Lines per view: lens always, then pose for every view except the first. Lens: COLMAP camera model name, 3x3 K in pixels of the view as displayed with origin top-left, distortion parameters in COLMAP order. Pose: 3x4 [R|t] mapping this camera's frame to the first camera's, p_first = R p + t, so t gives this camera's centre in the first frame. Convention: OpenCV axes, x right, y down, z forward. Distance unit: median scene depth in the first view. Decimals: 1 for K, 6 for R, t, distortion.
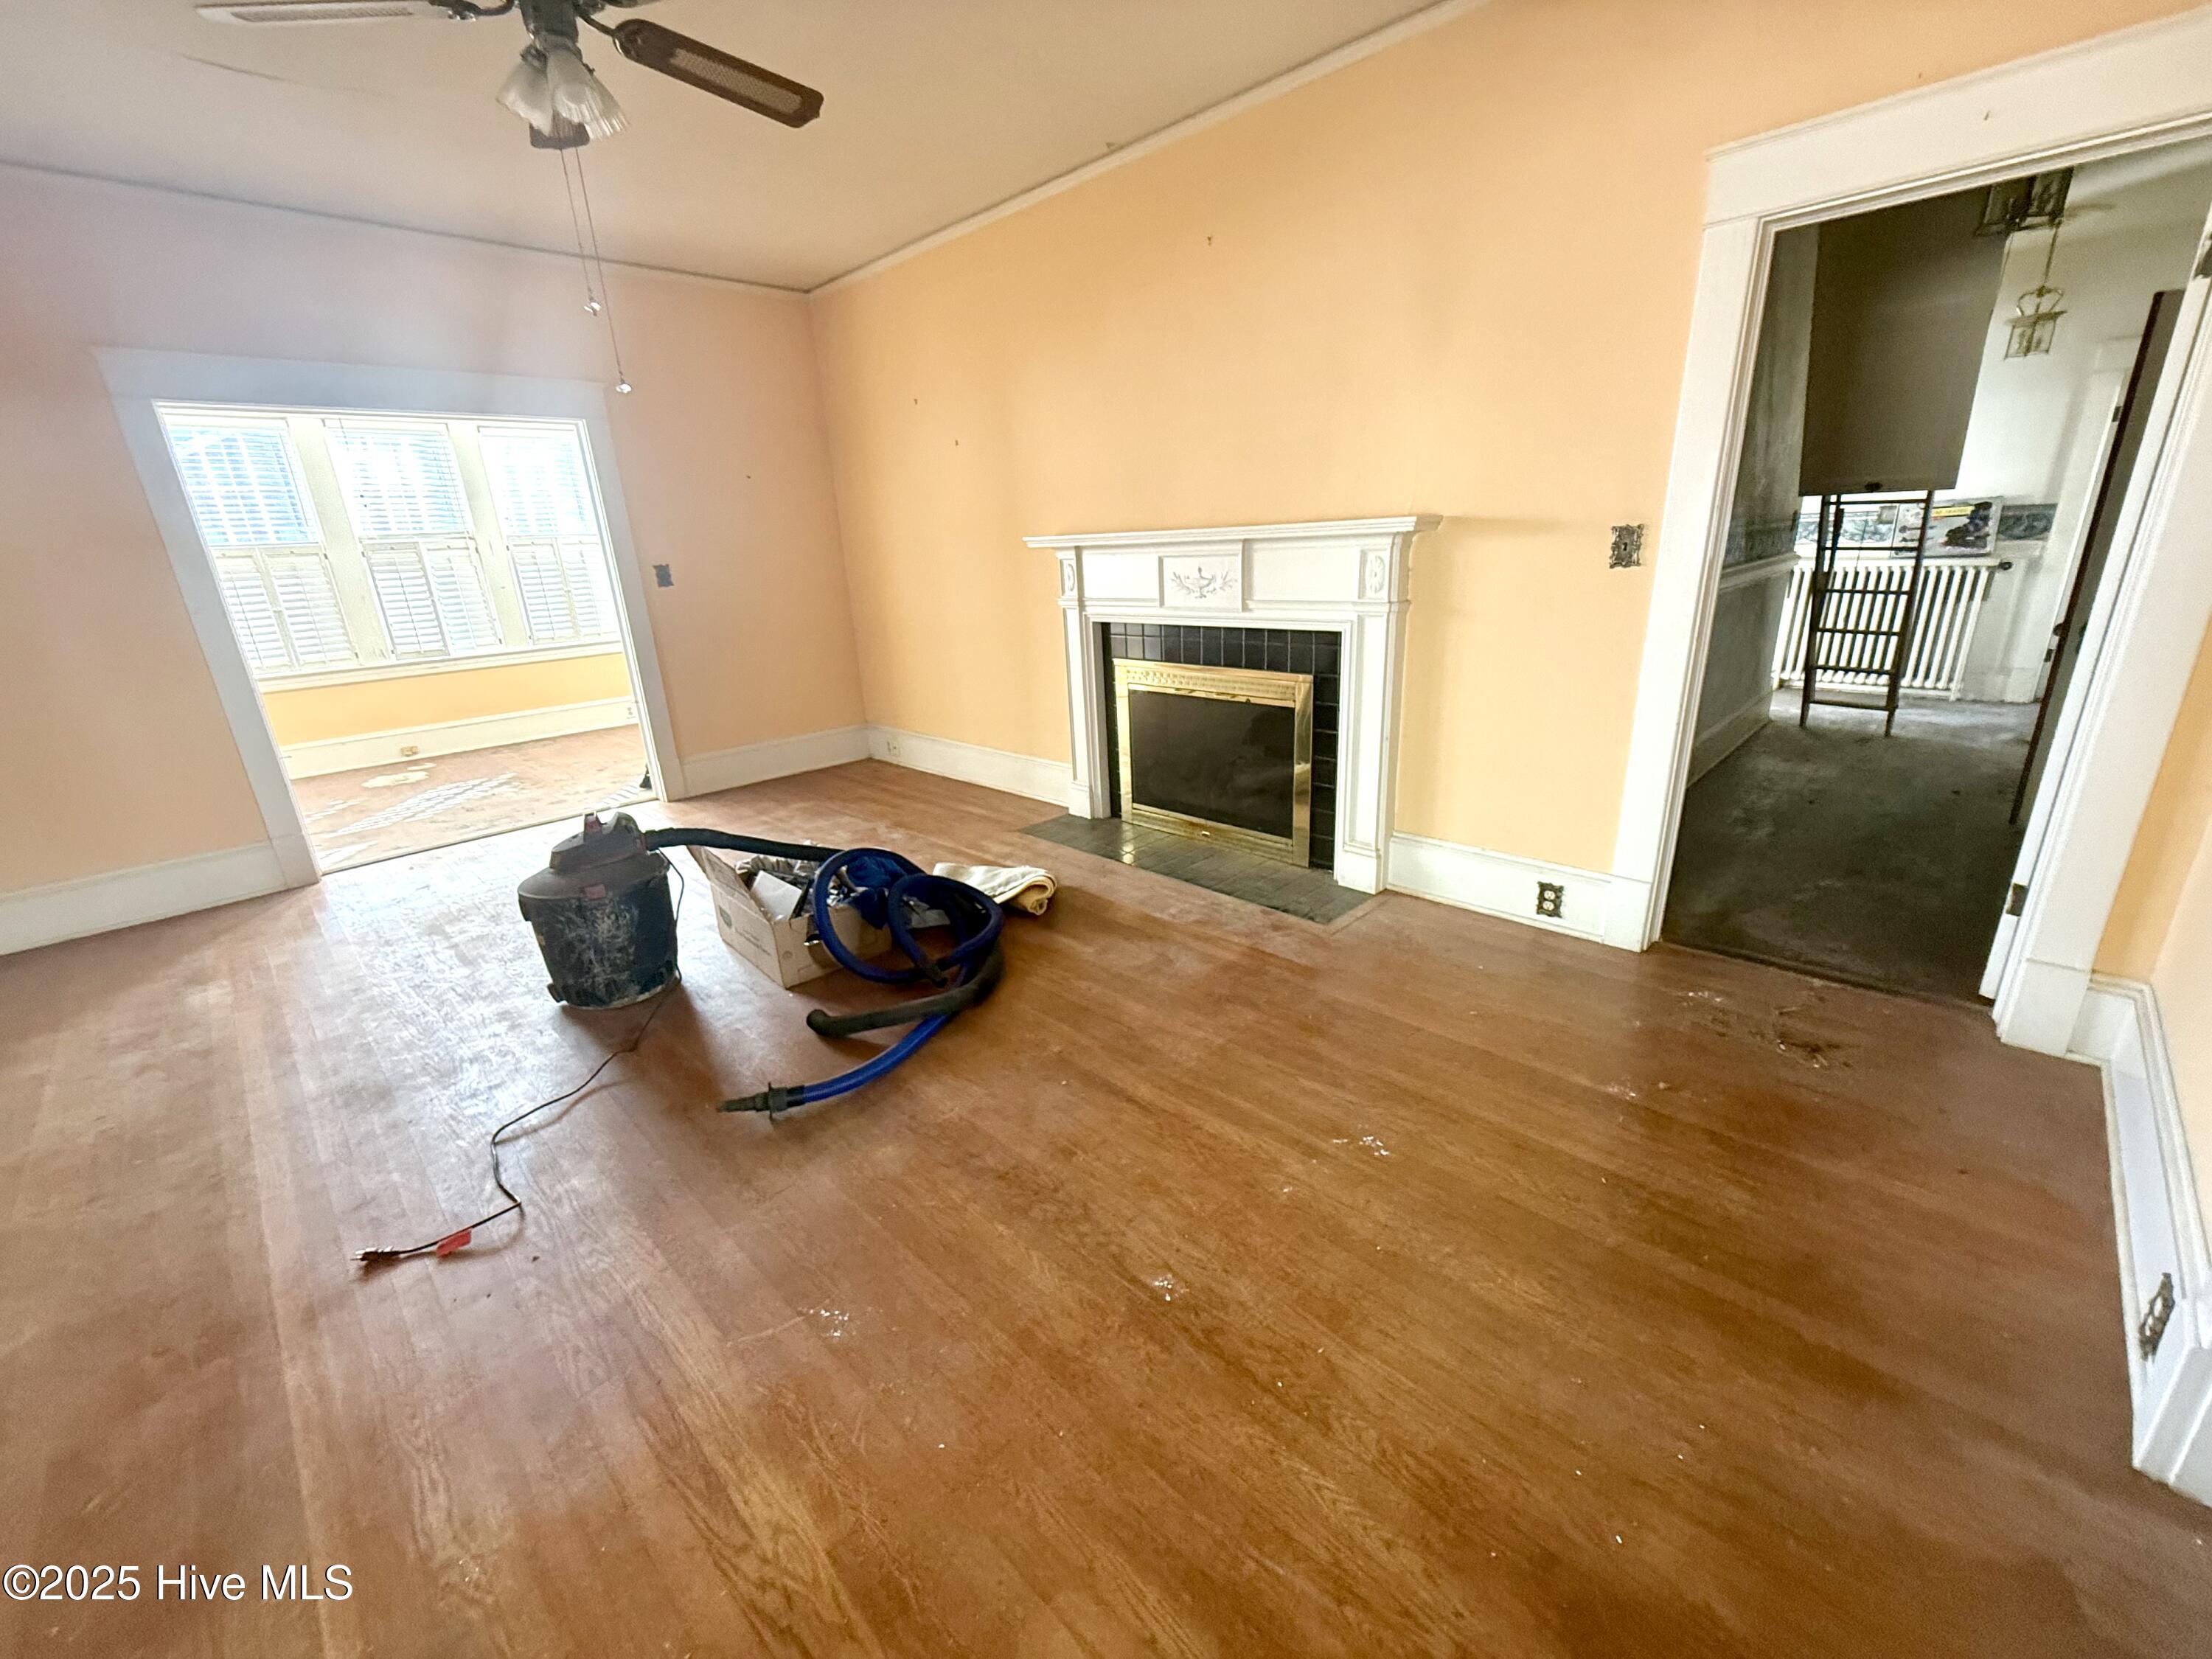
lens RADIAL K [[887.0, 0, 1106.0], [0, 887.0, 829.5], [0, 0, 1]] dist [-0.001439, 0.000403]
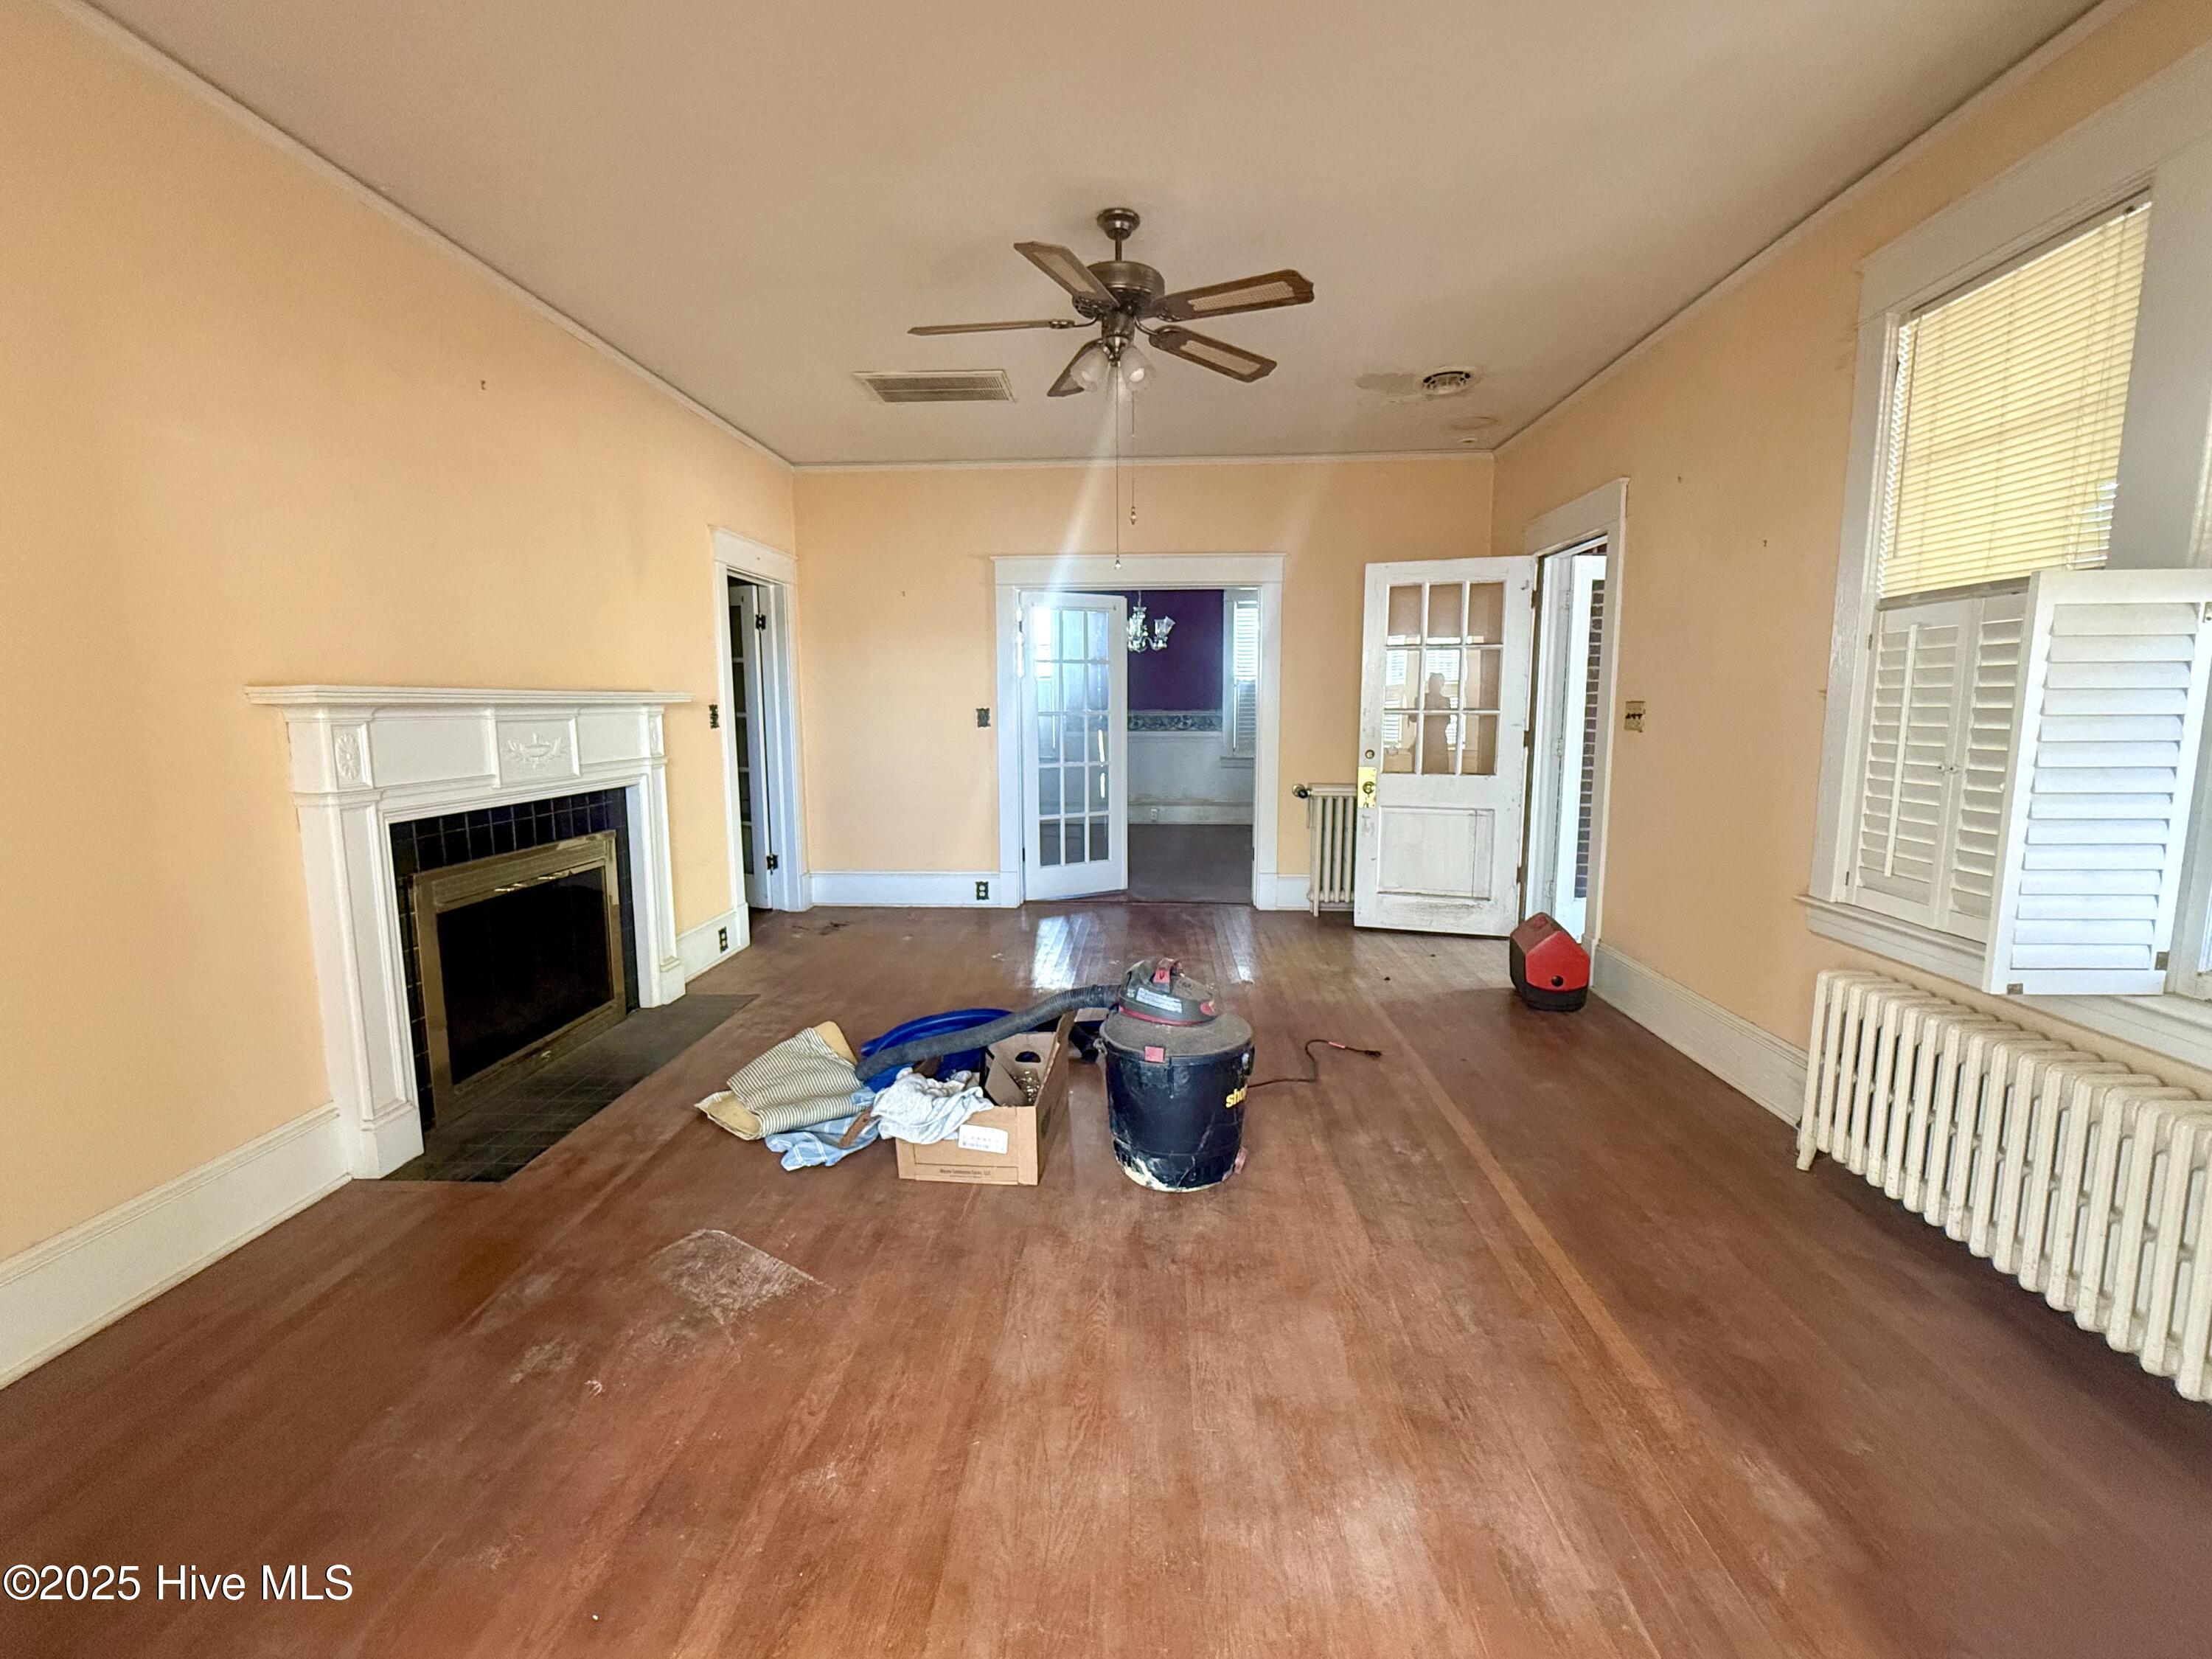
lens RADIAL K [[978.1, 0, 1106.0], [0, 978.1, 829.5], [0, 0, 1]] dist [-0.000200, -0.000028]
pose [[-0.666750, -0.049774, 0.743617, -0.972200], [0.264136, 0.917220, 0.298227, -0.346333], [-0.696905, 0.395259, -0.598409, 1.217206]]
